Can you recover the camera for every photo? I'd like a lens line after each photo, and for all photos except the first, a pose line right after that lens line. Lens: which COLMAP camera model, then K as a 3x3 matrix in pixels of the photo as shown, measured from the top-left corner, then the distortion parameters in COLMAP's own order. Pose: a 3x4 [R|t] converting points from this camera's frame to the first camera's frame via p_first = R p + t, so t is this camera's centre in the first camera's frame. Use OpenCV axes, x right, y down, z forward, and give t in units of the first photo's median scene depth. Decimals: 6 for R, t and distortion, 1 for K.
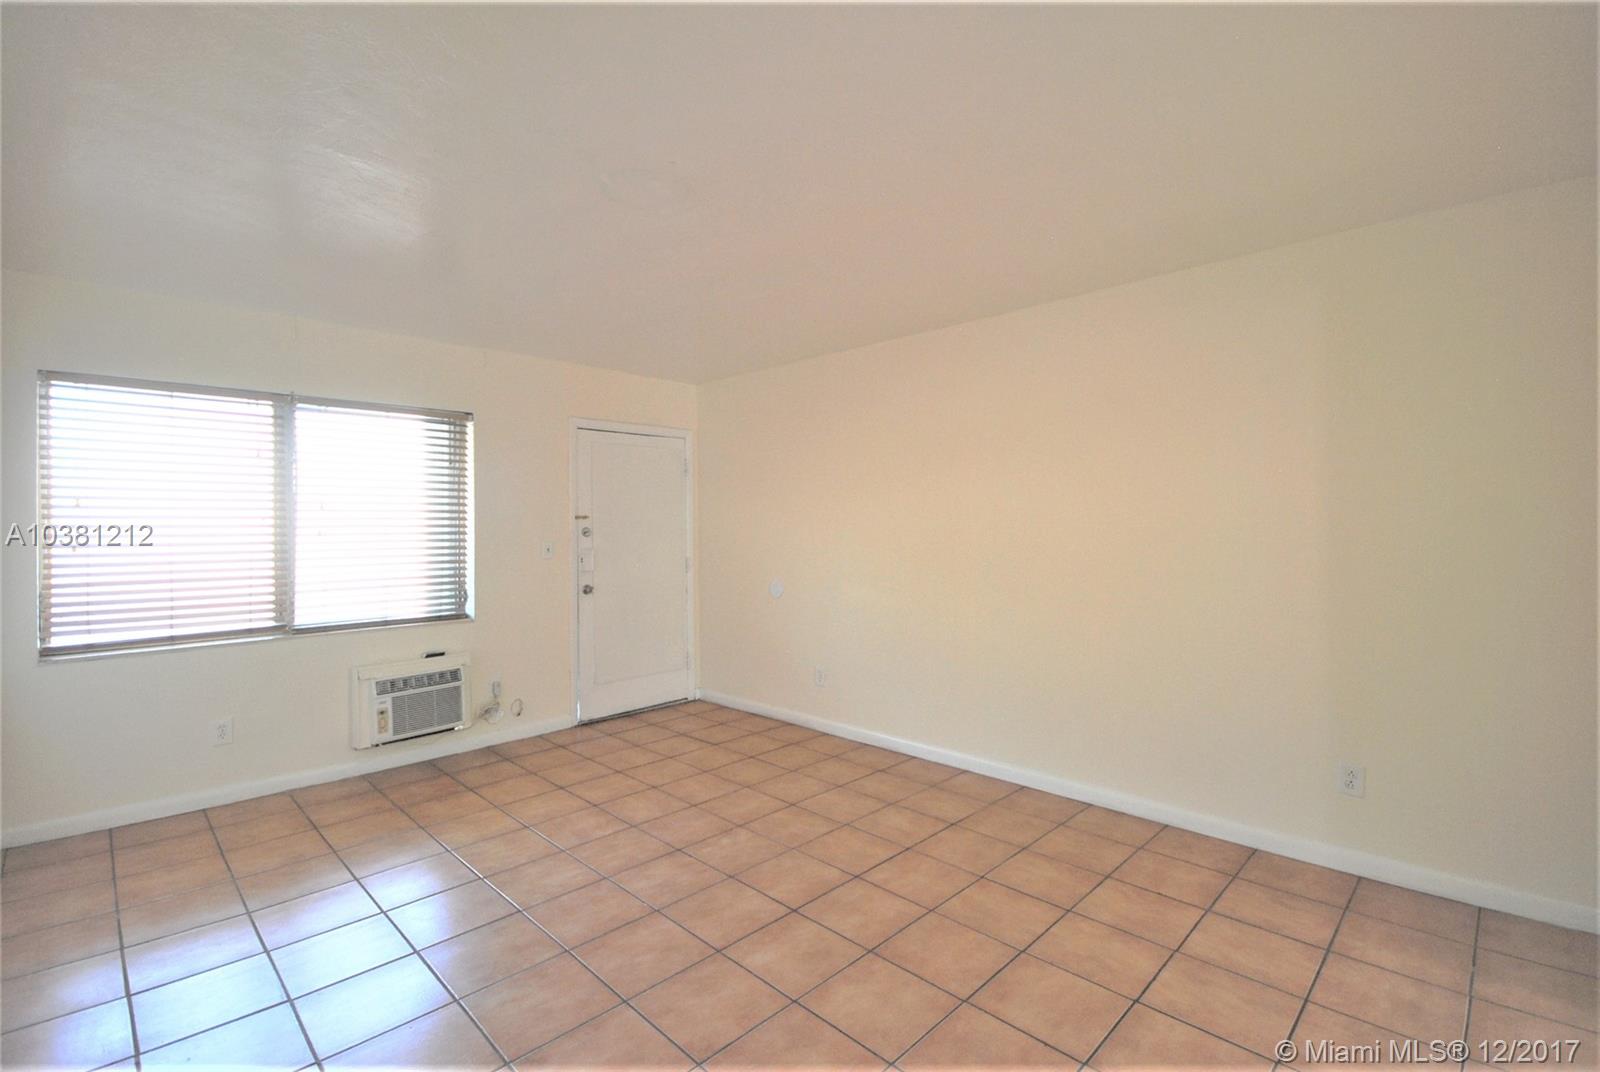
lens RADIAL K [[716.8, 0, 795.8], [0, 716.8, 533.3], [0, 0, 1]] dist [-0.002843, -0.000642]
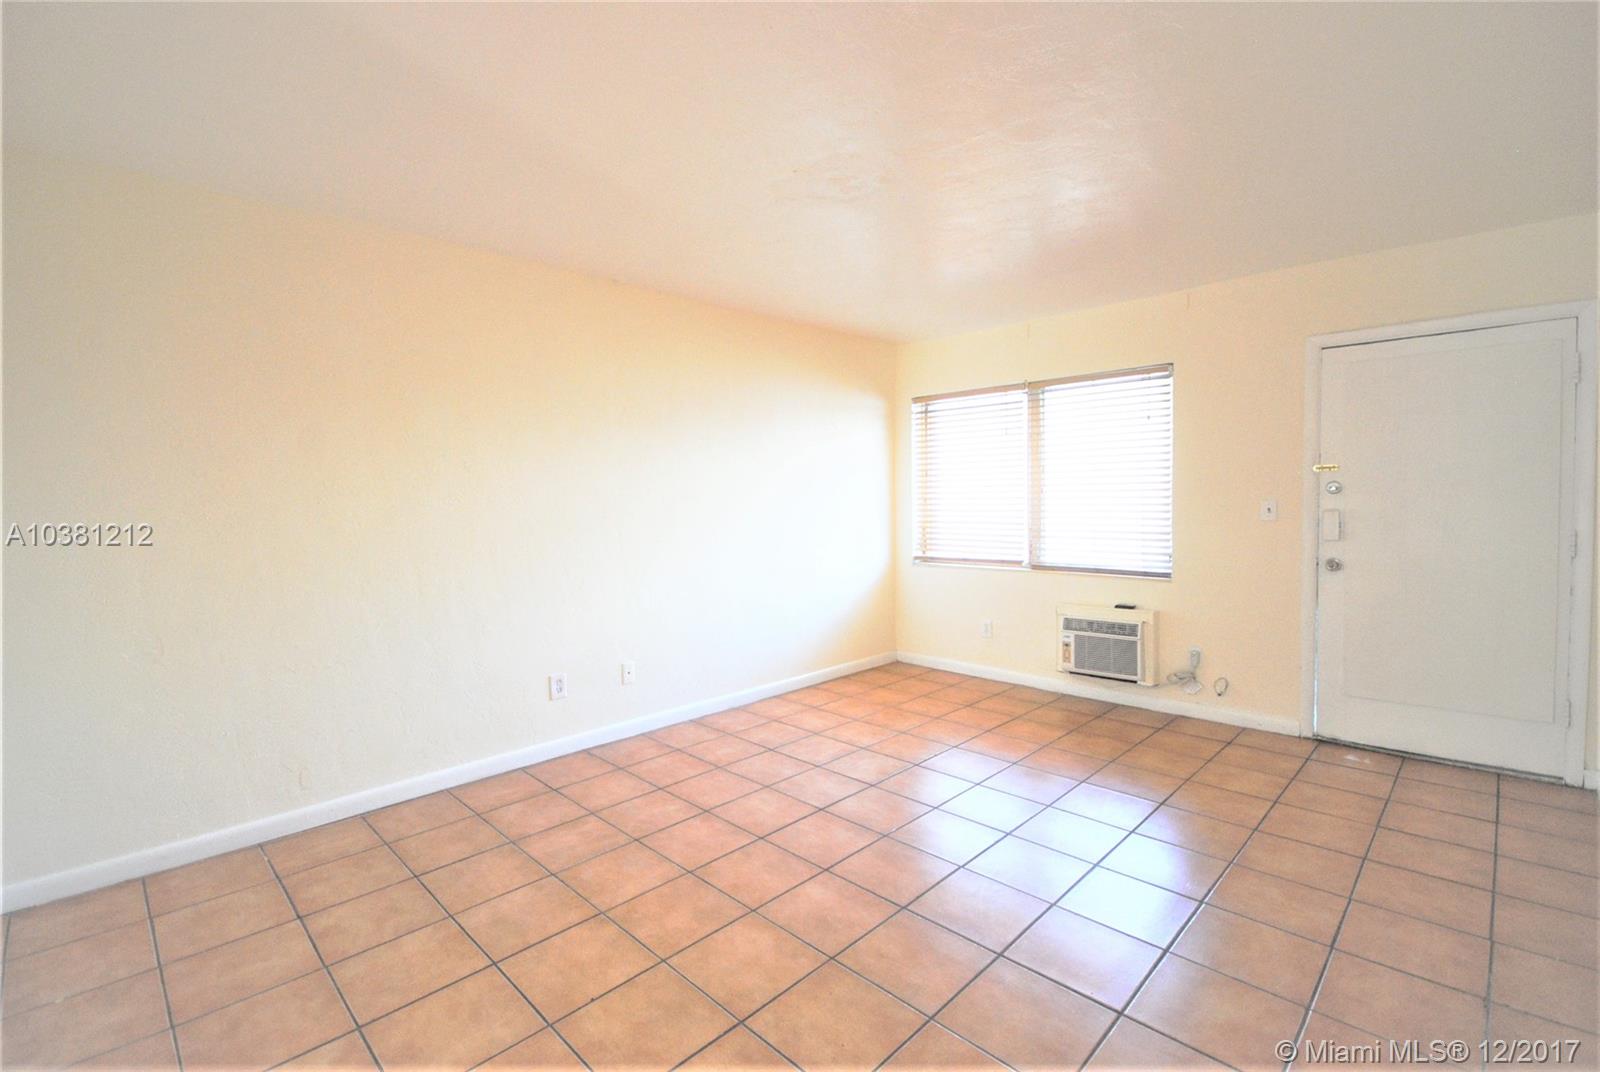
lens RADIAL K [[716.8, 0, 795.8], [0, 716.8, 533.3], [0, 0, 1]] dist [-0.002843, -0.000642]
pose [[-0.002423, 0.059649, -0.998216, 0.540144], [0.006938, 0.998196, 0.059631, -0.002516], [0.999973, -0.006781, -0.002833, 0.534085]]
